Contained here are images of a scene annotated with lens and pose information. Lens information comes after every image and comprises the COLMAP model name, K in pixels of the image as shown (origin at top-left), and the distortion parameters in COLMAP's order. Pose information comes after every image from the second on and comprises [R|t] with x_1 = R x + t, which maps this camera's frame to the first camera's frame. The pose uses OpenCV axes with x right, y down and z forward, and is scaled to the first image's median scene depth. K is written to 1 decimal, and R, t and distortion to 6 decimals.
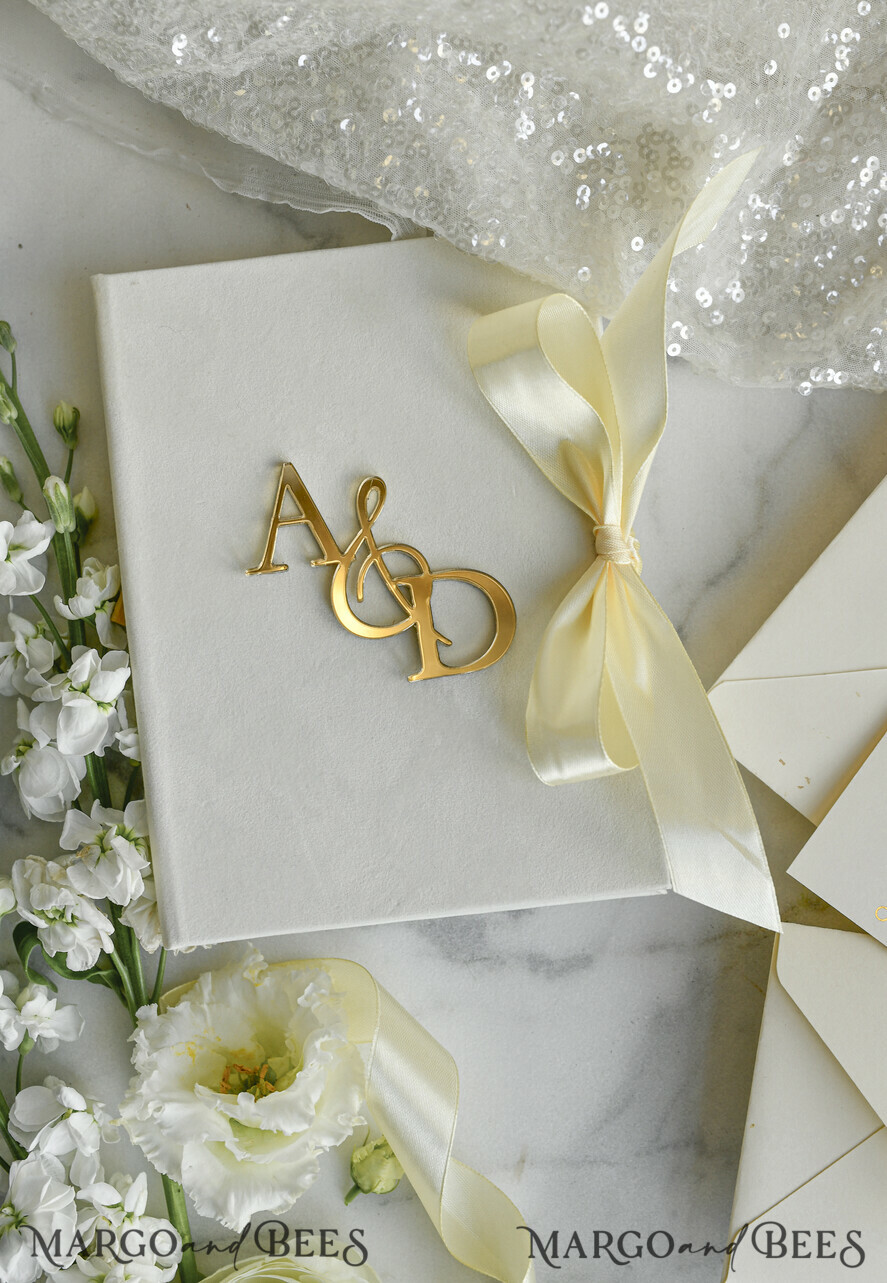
lens RADIAL K [[2093.6, 0, 387.8], [0, 2093.6, 560.4], [0, 0, 1]] dist [-0.018707, 0.000000]
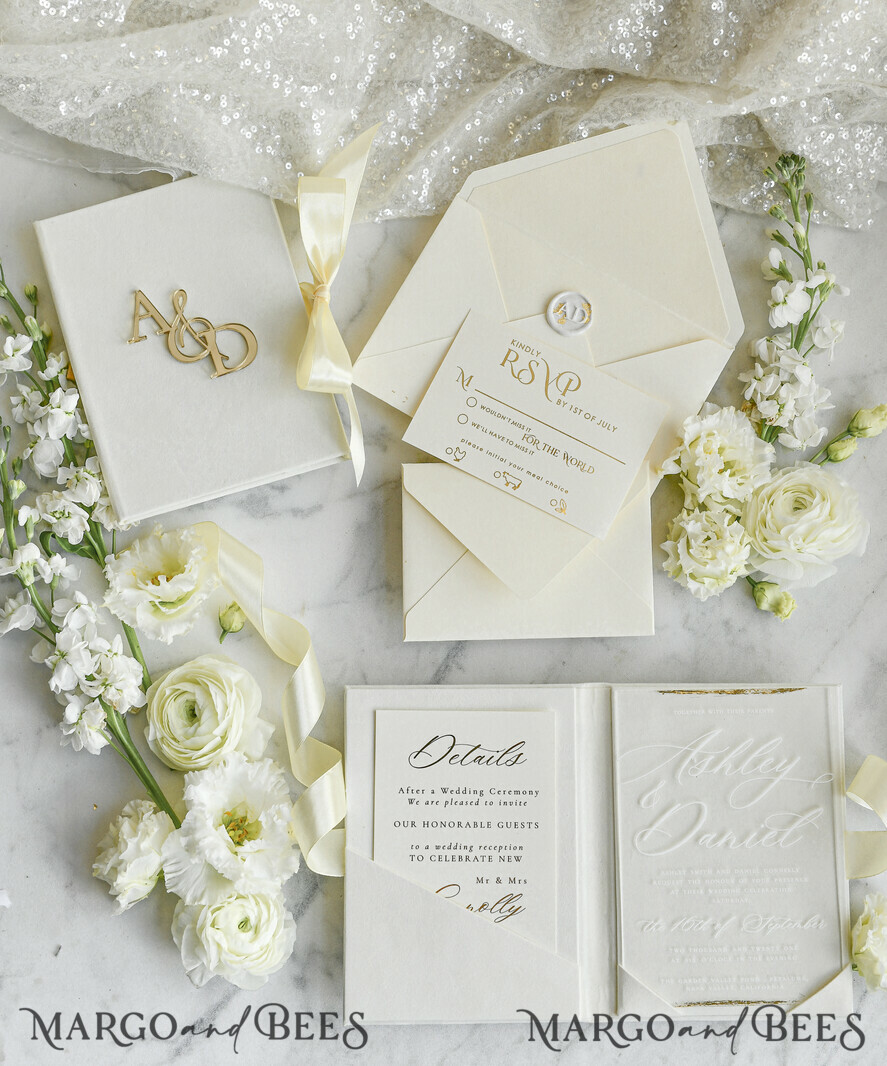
lens RADIAL K [[2306.9, 0, 466.7], [0, 2306.9, 367.7], [0, 0, 1]] dist [-0.026372, 0.000000]
pose [[0.985074, -0.153736, 0.077429, 0.084990], [0.163554, 0.976178, -0.142572, 0.415317], [-0.053666, 0.153107, 0.986751, -1.300153]]
